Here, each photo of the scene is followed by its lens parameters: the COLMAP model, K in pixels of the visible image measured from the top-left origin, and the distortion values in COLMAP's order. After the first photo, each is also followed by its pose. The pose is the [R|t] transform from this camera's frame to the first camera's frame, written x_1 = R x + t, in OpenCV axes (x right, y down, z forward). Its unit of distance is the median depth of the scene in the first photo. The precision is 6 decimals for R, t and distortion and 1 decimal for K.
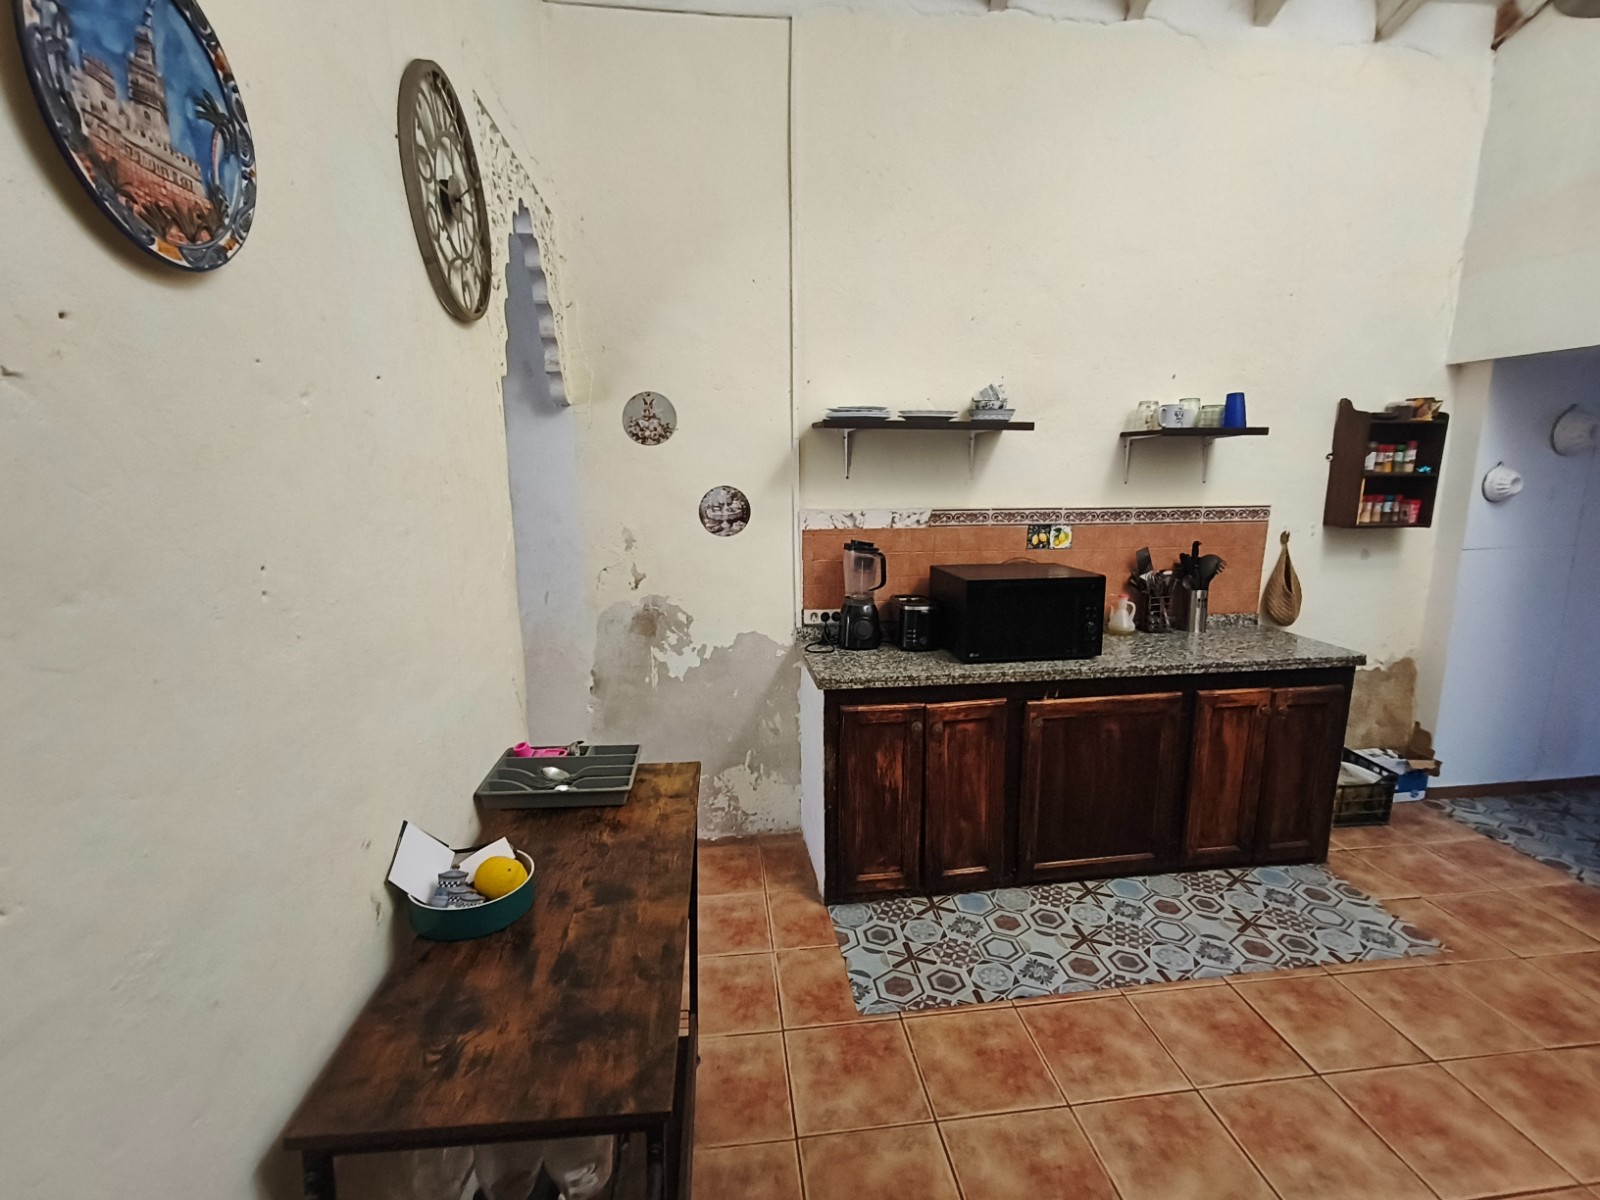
lens RADIAL K [[753.4, 0, 810.9], [0, 753.4, 595.7], [0, 0, 1]] dist [0.008456, 0.000038]
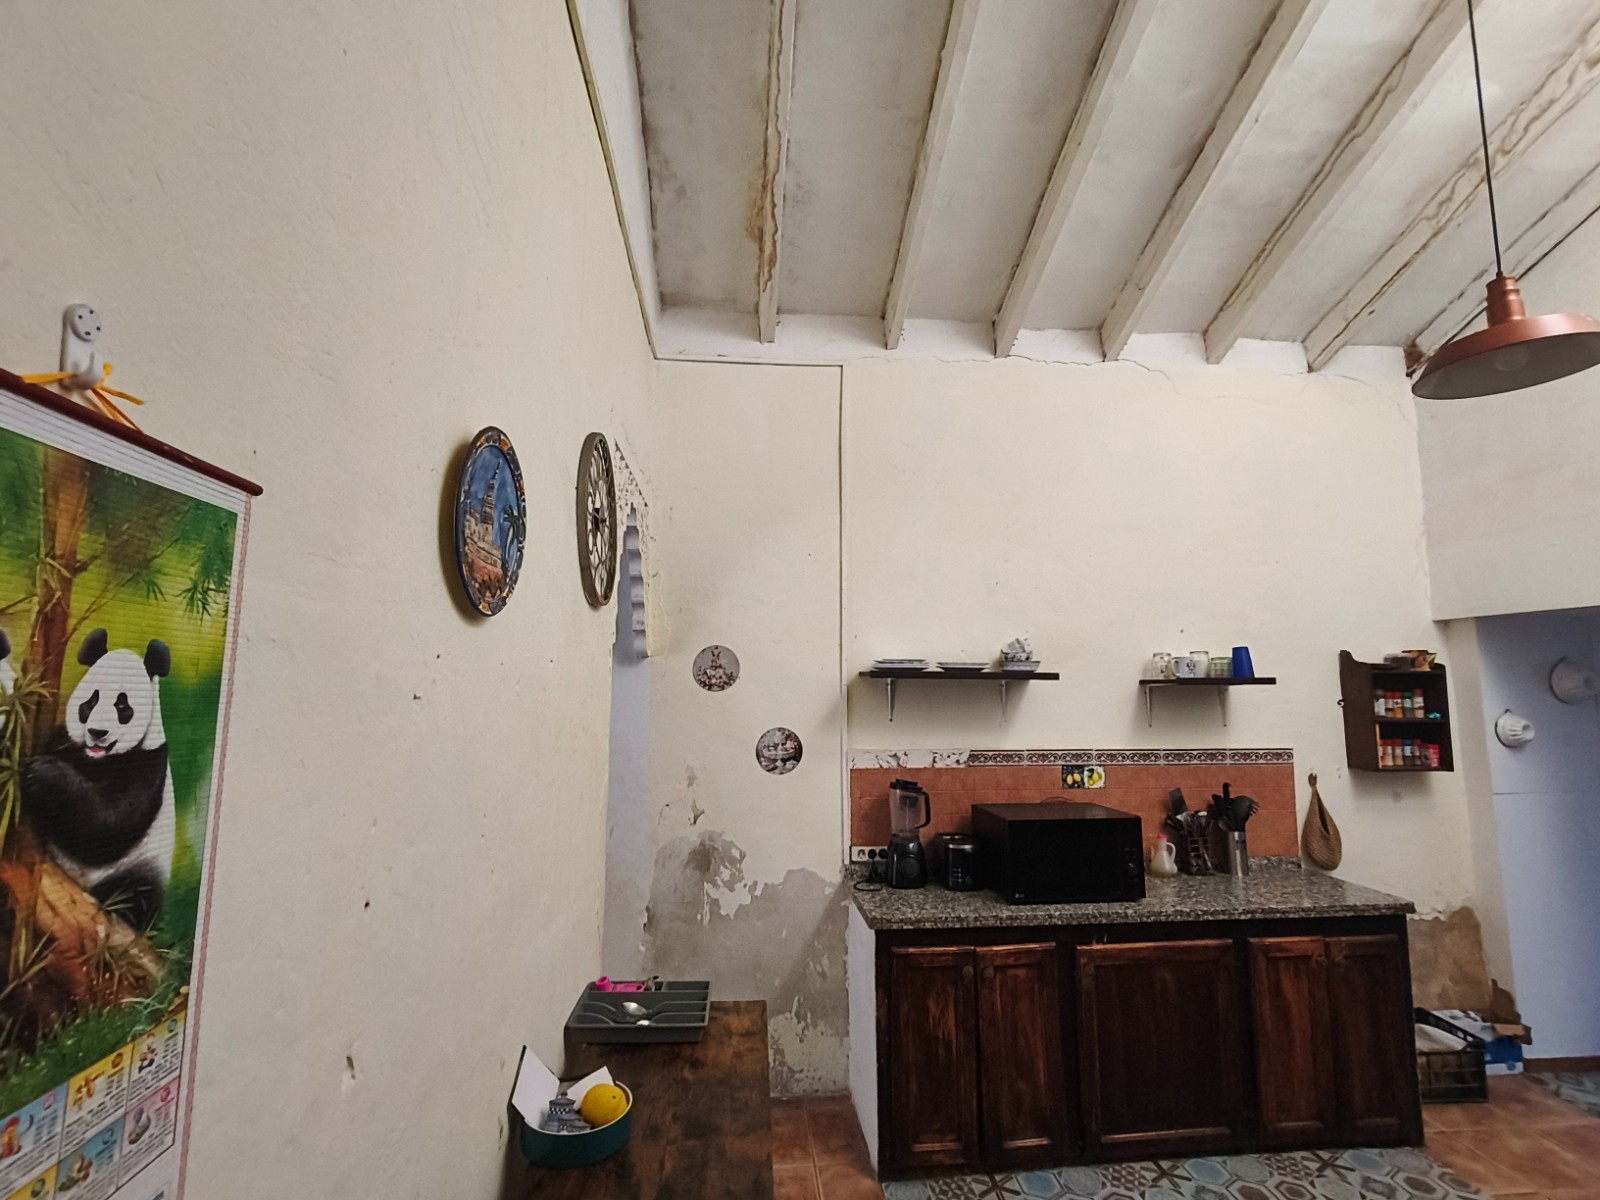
lens RADIAL K [[753.4, 0, 810.9], [0, 753.4, 595.7], [0, 0, 1]] dist [0.008456, 0.000038]
pose [[0.999301, -0.000867, -0.037362, -0.027826], [-0.010152, 0.955842, -0.293707, -0.006790], [0.035967, 0.293881, 0.955165, -0.107203]]
